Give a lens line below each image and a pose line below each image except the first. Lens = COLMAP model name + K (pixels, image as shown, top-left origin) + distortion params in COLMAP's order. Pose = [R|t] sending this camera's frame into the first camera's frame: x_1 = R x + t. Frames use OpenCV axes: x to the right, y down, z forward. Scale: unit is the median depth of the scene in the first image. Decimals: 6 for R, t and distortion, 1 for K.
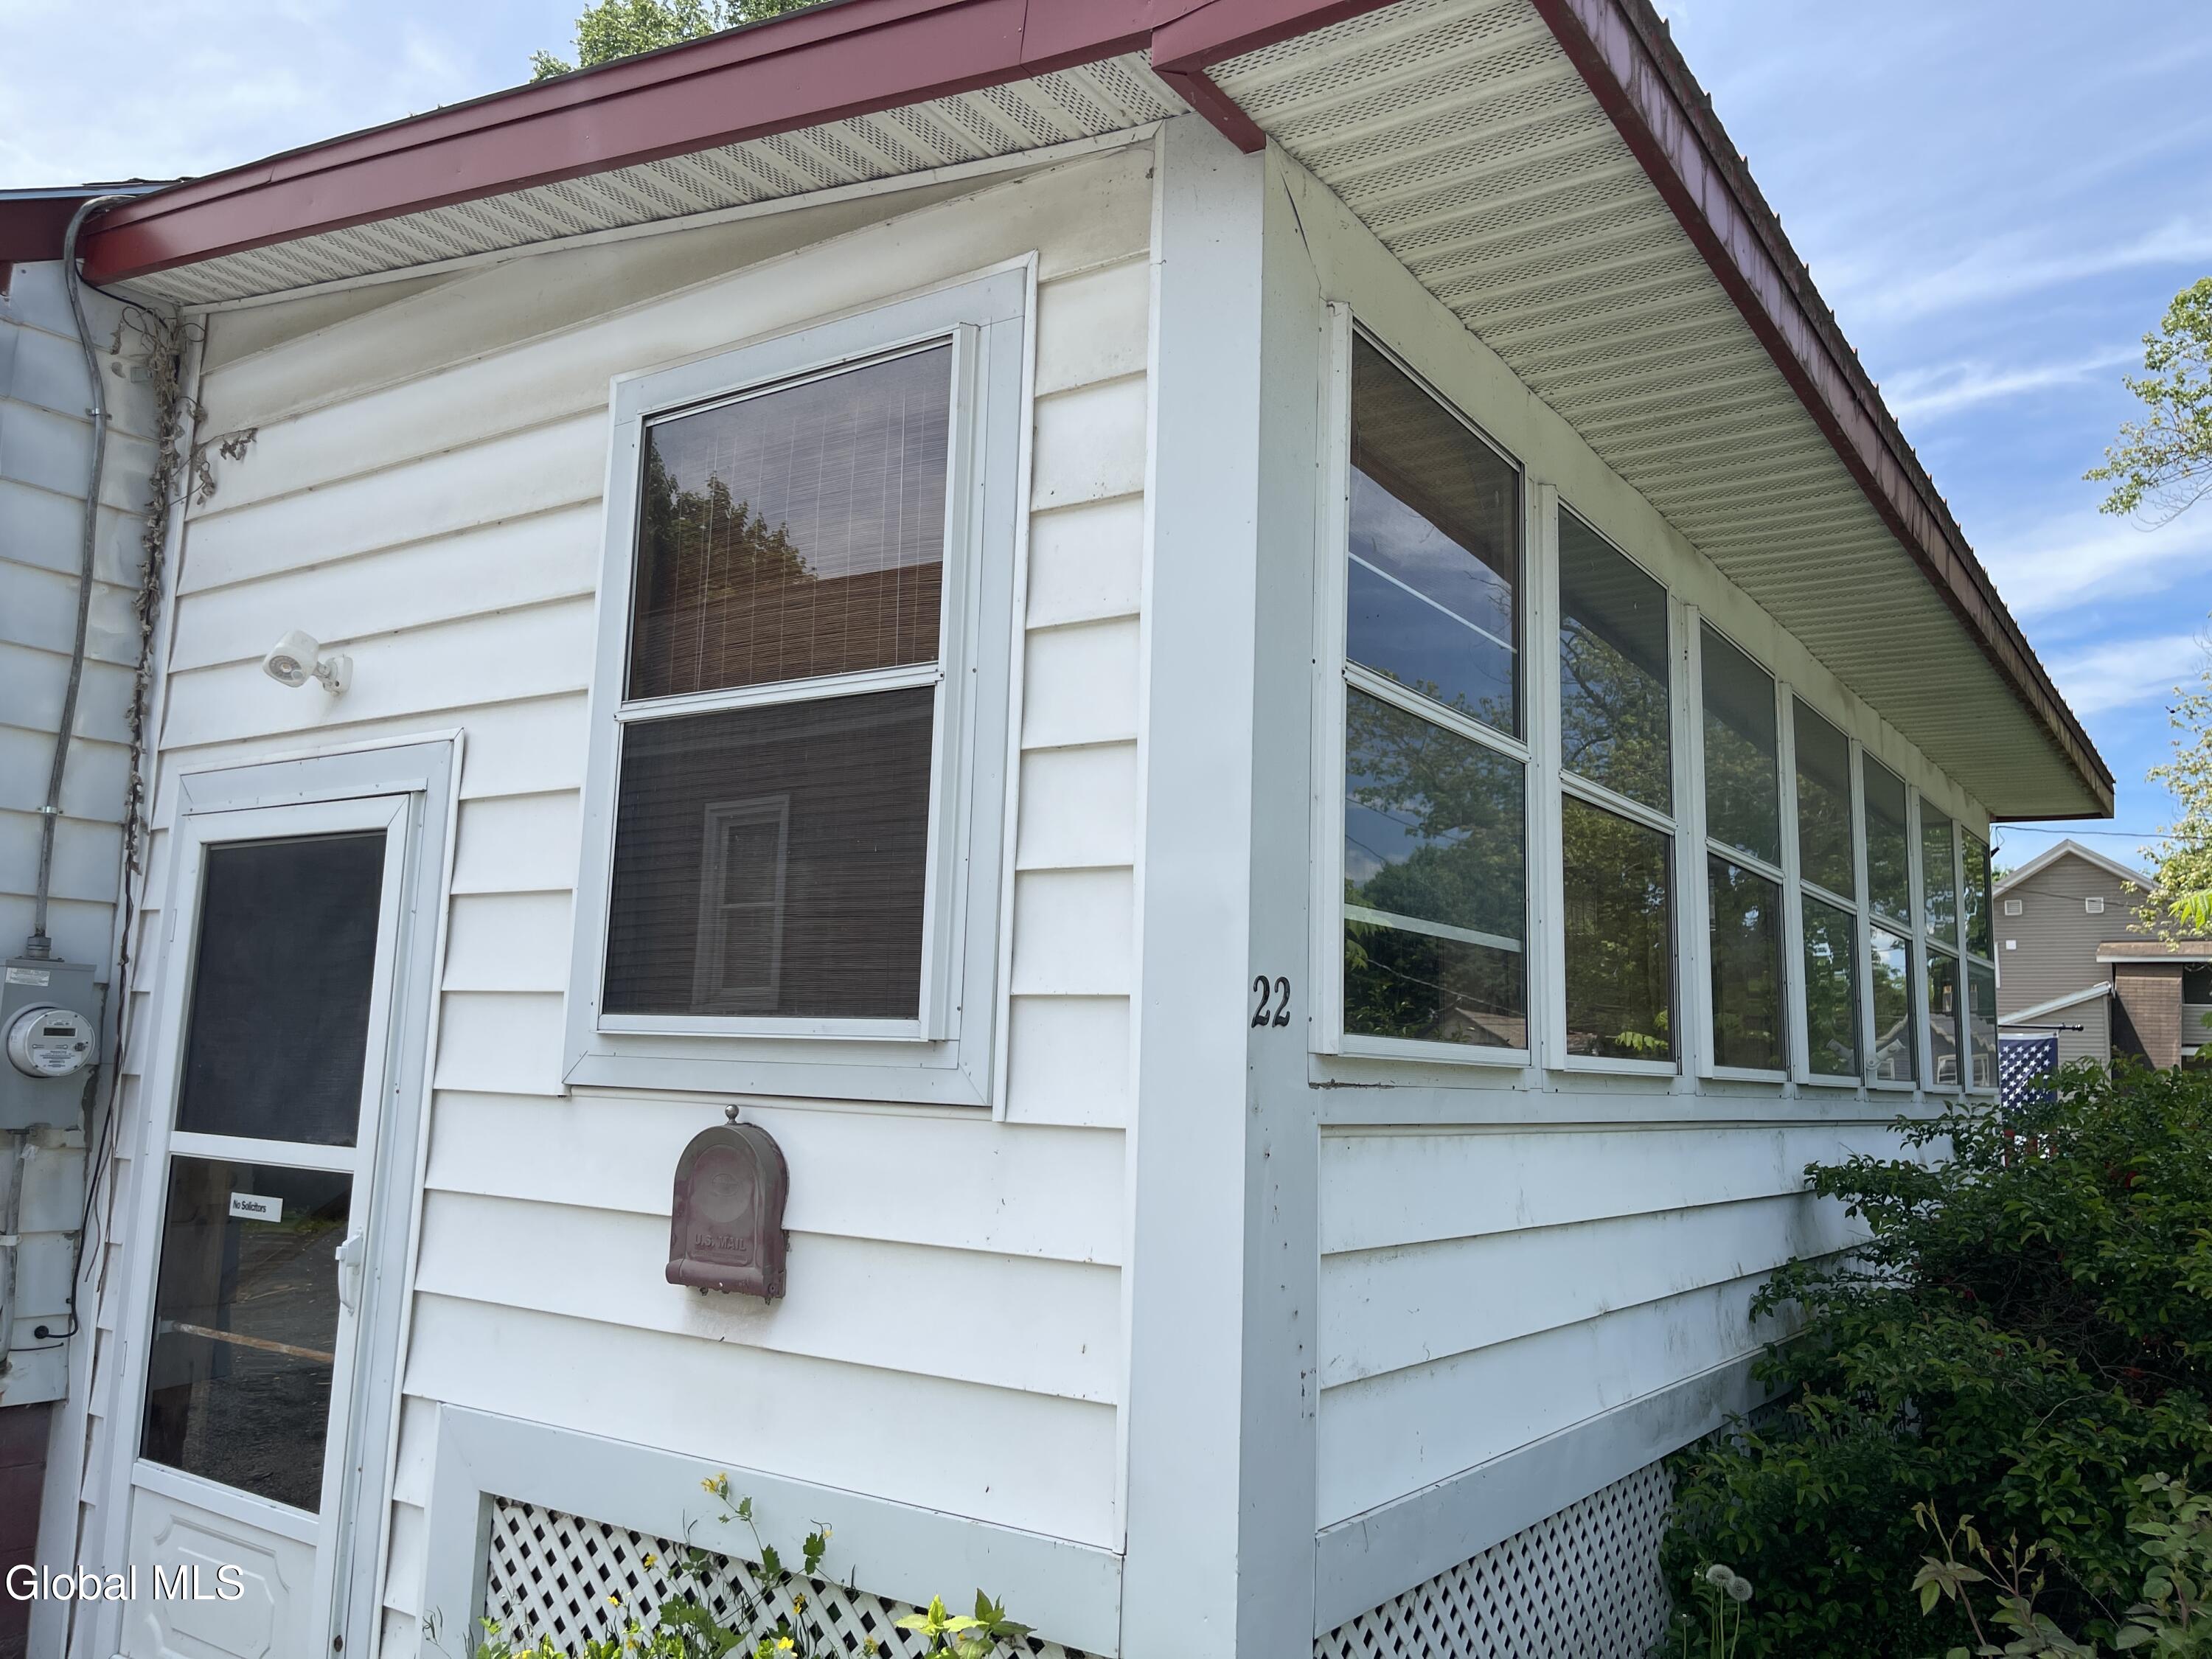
lens RADIAL K [[1706.9, 0, 1107.7], [0, 1706.9, 825.2], [0, 0, 1]] dist [0.063291, -0.101022]
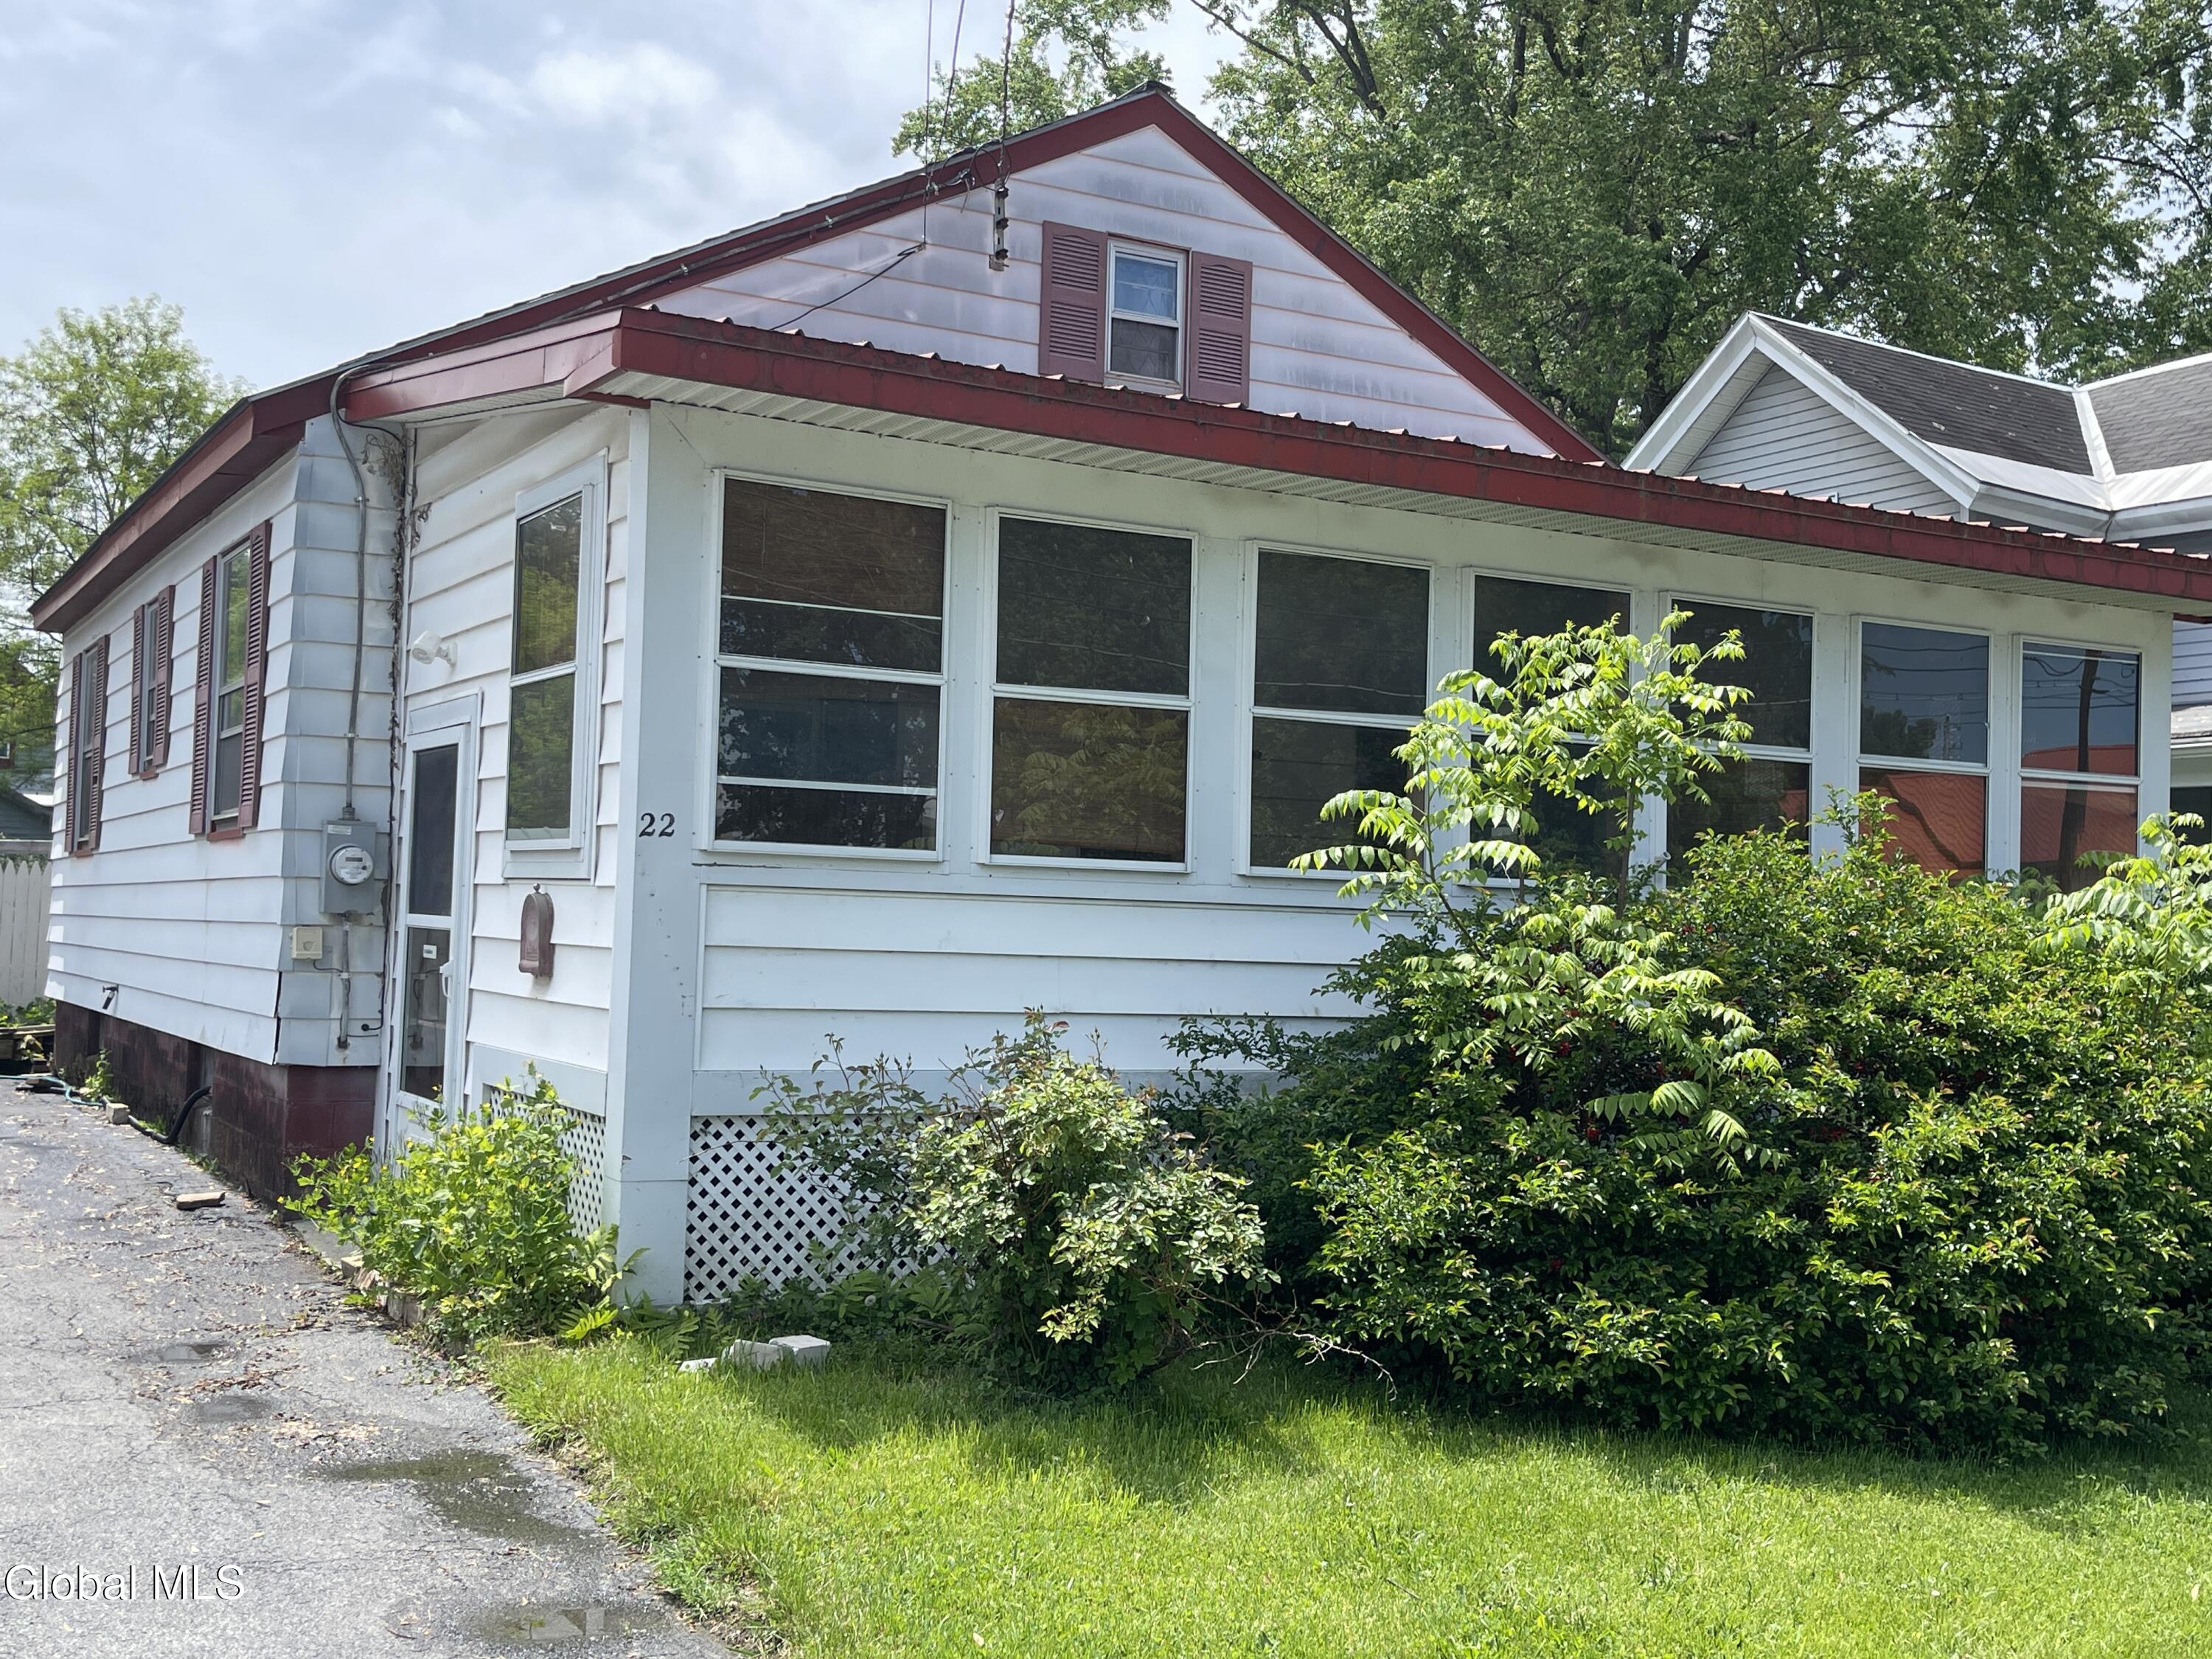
lens RADIAL K [[2295.9, 0, 1108.6], [0, 2295.9, 836.9], [0, 0, 1]] dist [0.020070, 0.005296]
pose [[0.906003, -0.020082, -0.422794, 1.125462], [0.058611, 0.995203, 0.078327, -0.045871], [0.419193, -0.095745, 0.902834, -0.840810]]
